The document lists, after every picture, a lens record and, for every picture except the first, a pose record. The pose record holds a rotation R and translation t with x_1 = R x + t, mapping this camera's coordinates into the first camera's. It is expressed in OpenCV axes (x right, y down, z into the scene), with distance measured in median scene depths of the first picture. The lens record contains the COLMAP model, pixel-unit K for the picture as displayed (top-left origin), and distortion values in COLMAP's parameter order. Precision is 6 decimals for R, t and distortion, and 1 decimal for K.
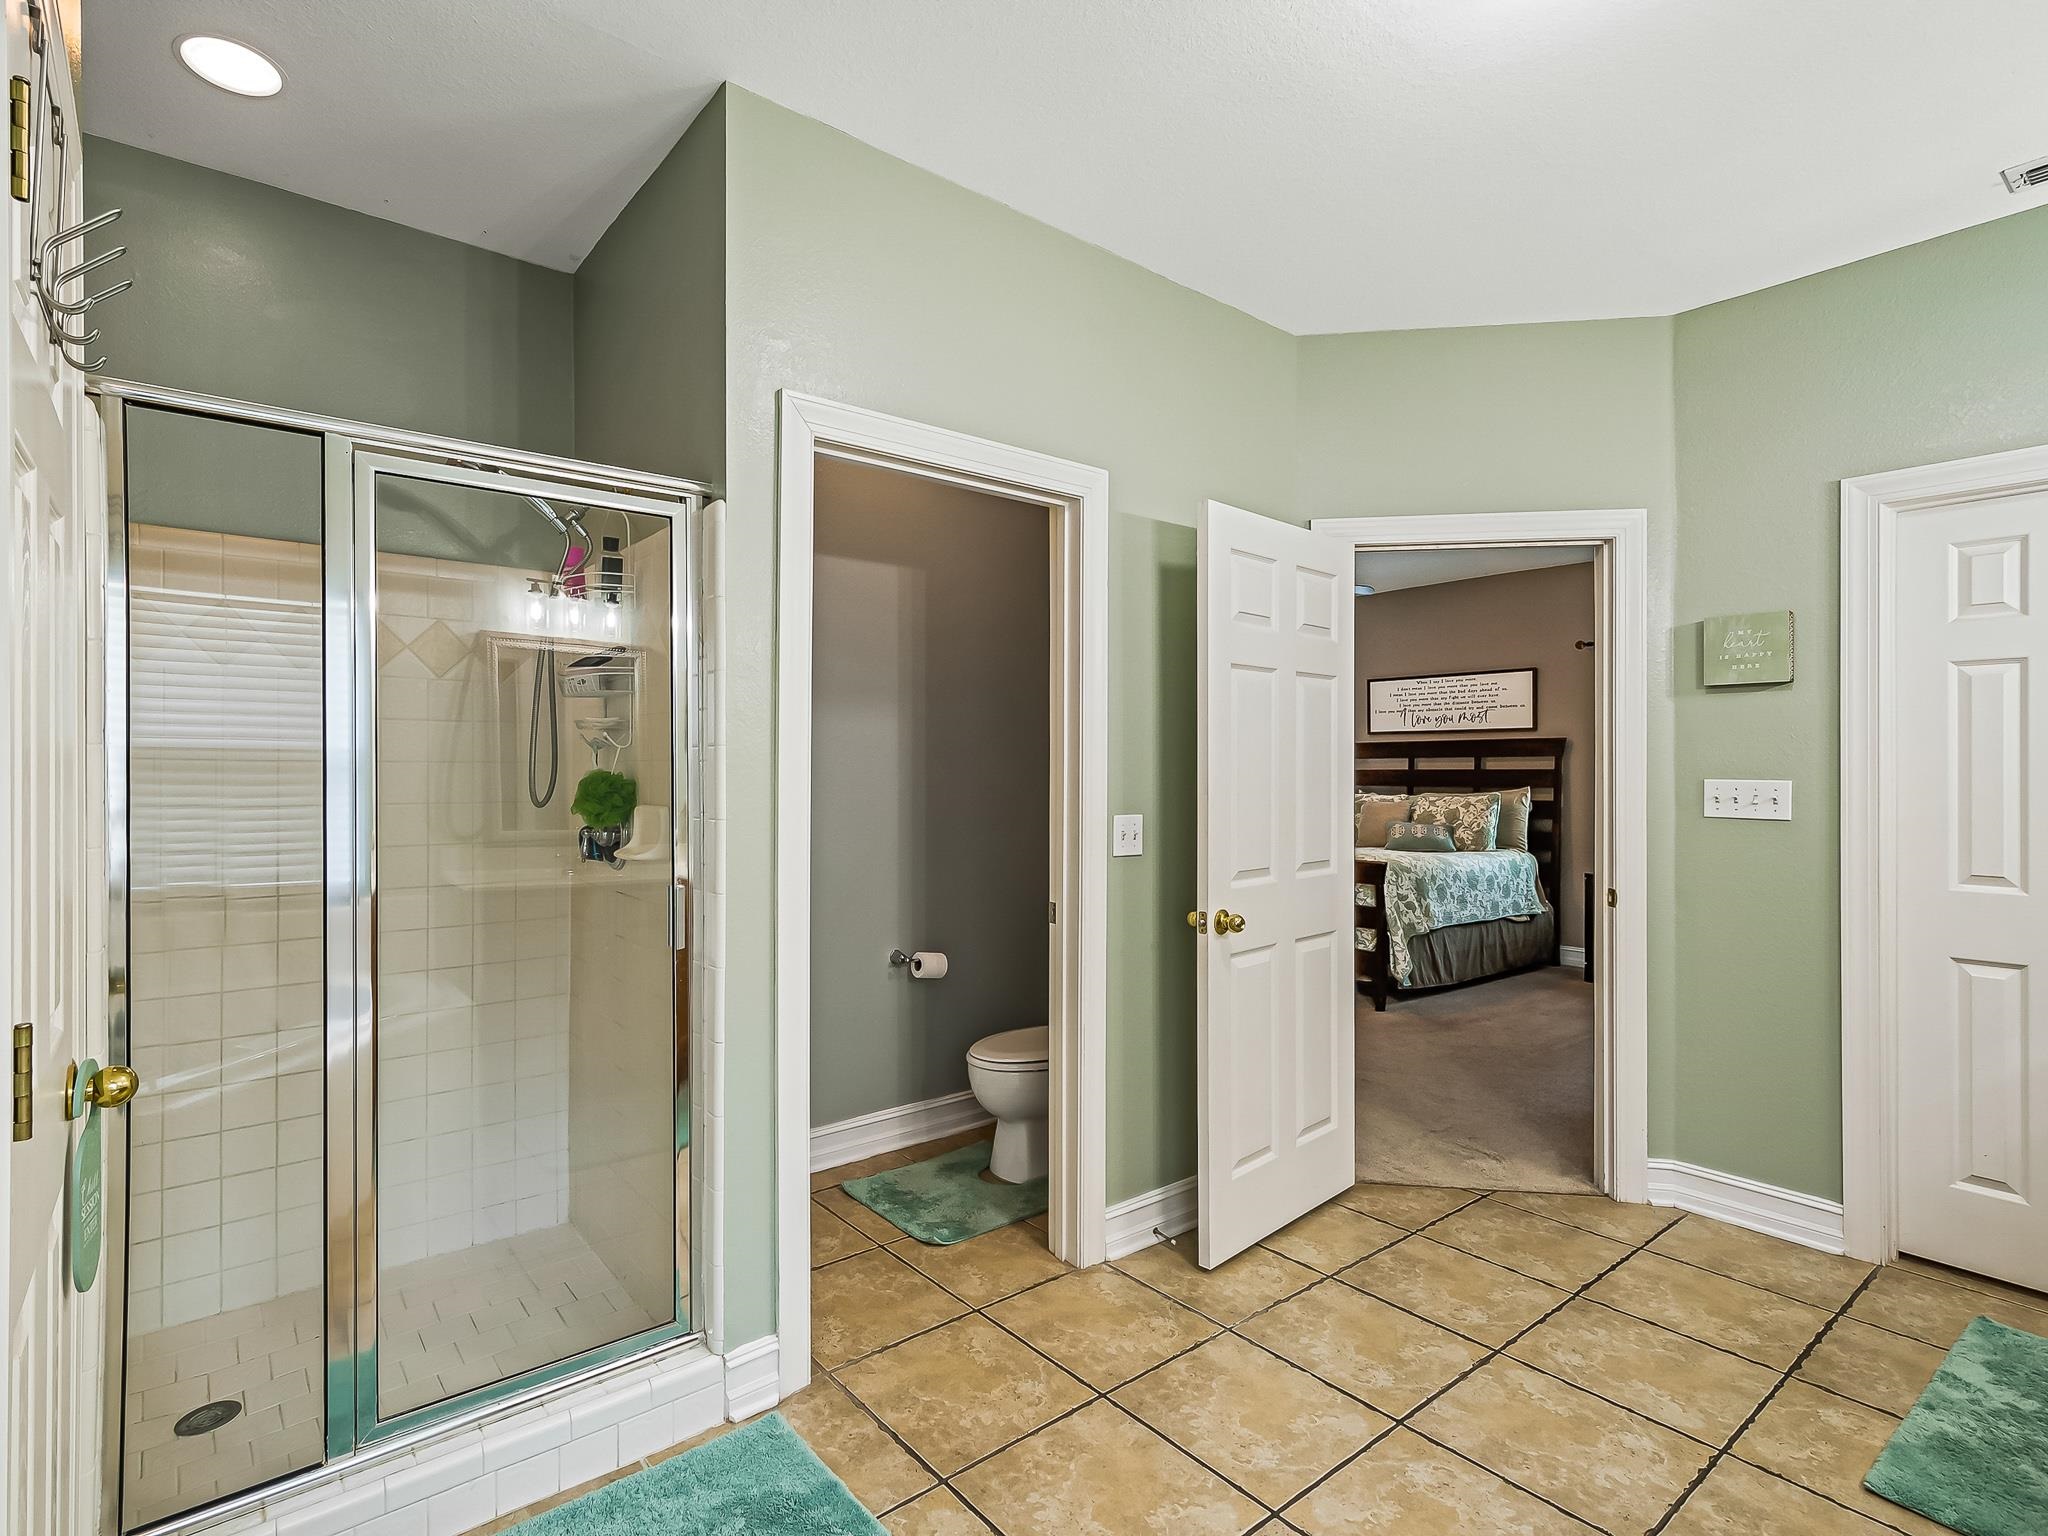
lens RADIAL K [[1007.3, 0, 953.5], [0, 1007.3, 770.2], [0, 0, 1]] dist [0.017088, -0.000029]
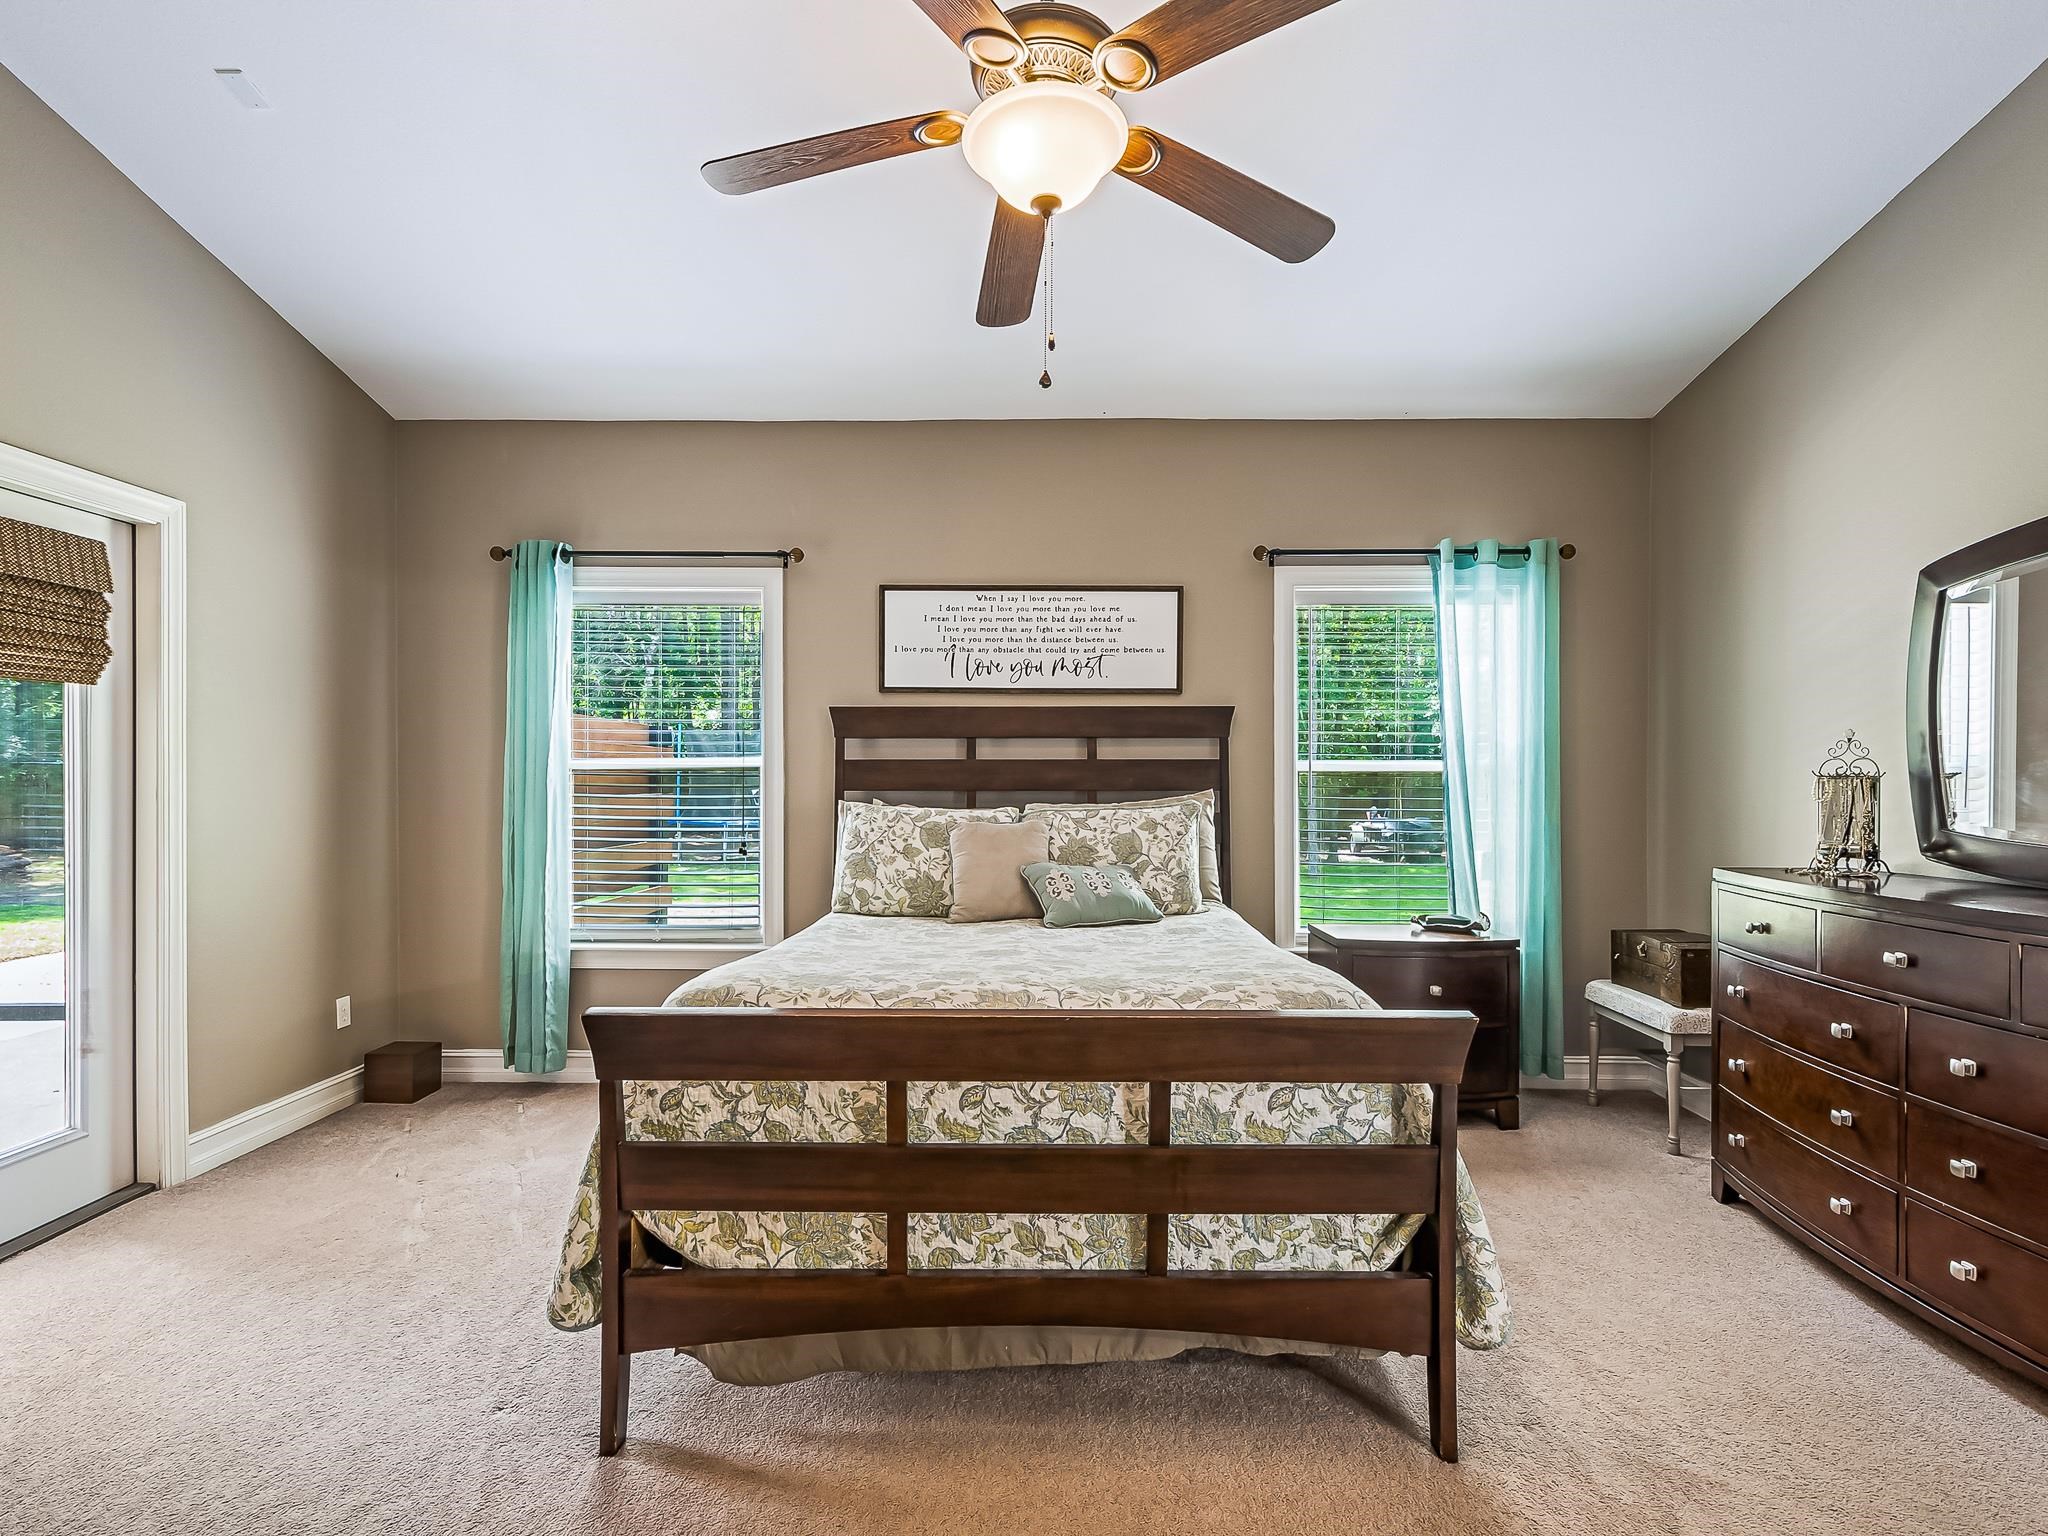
lens RADIAL K [[1023.4, 0, 1022.7], [0, 1023.4, 779.2], [0, 0, 1]] dist [0.011049, -0.000239]
pose [[0.616717, 0.000045, 0.787185, 0.051814], [-0.002147, 0.999996, 0.001624, 0.009858], [-0.787182, -0.002691, 0.616715, 0.726910]]
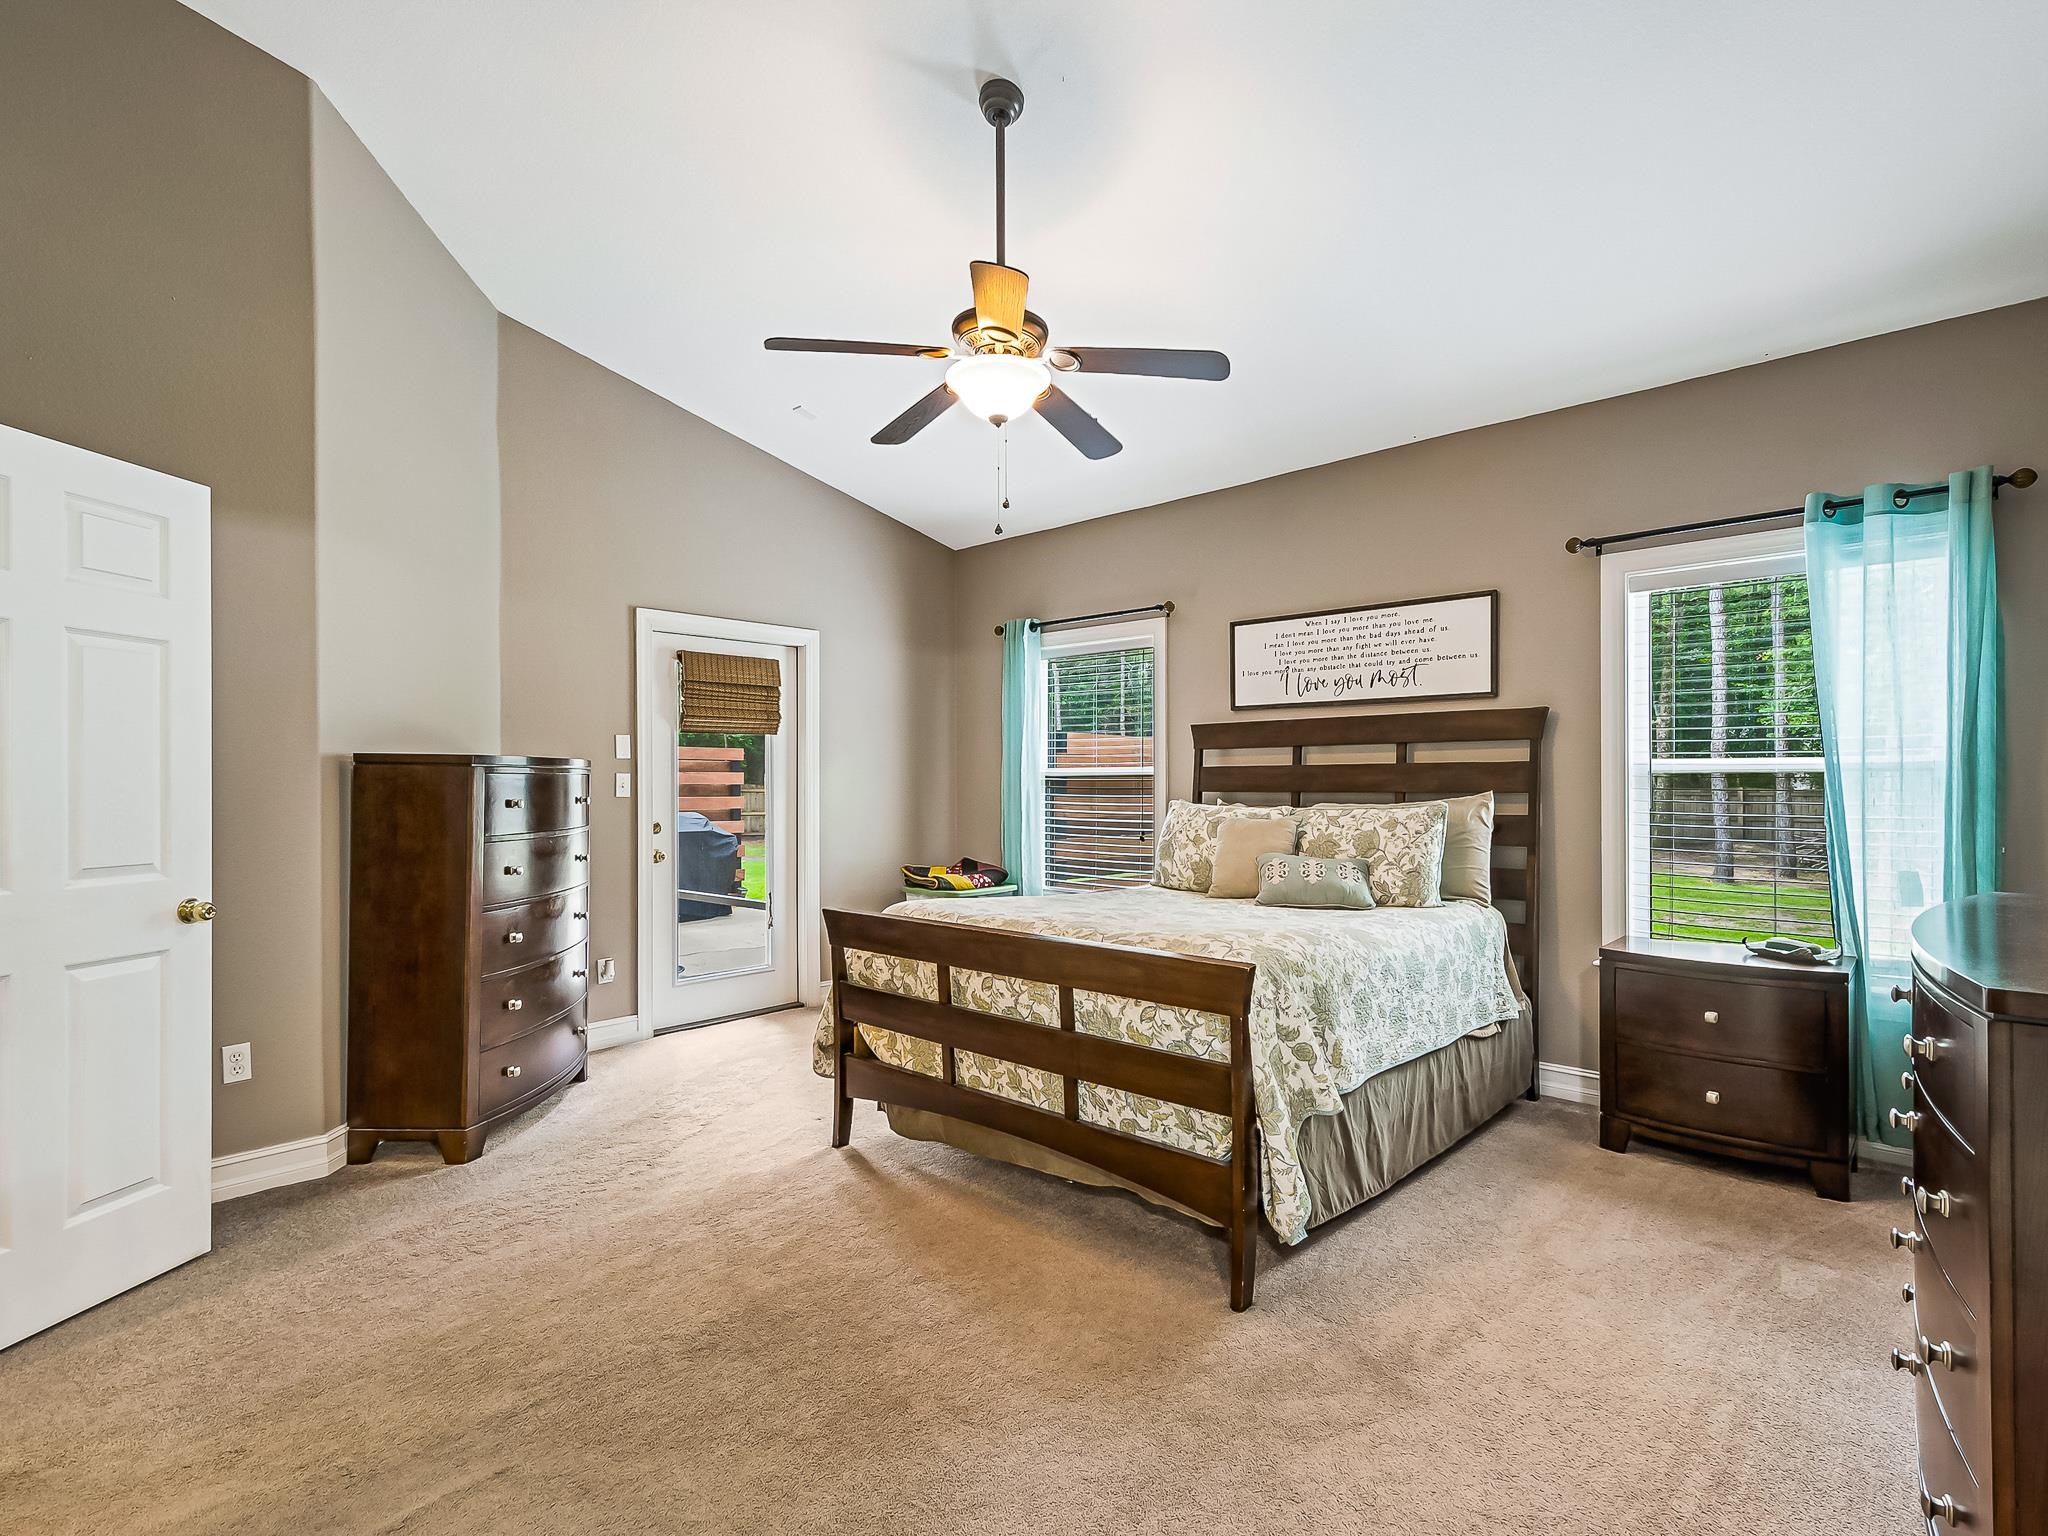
lens RADIAL K [[1009.8, 0, 1013.6], [0, 1009.8, 784.1], [0, 0, 1]] dist [0.015404, -0.000353]
pose [[0.987011, -0.002240, 0.160634, 0.207446], [0.002035, 0.999997, 0.001441, 0.010691], [-0.160637, -0.001095, 0.987013, 0.474683]]
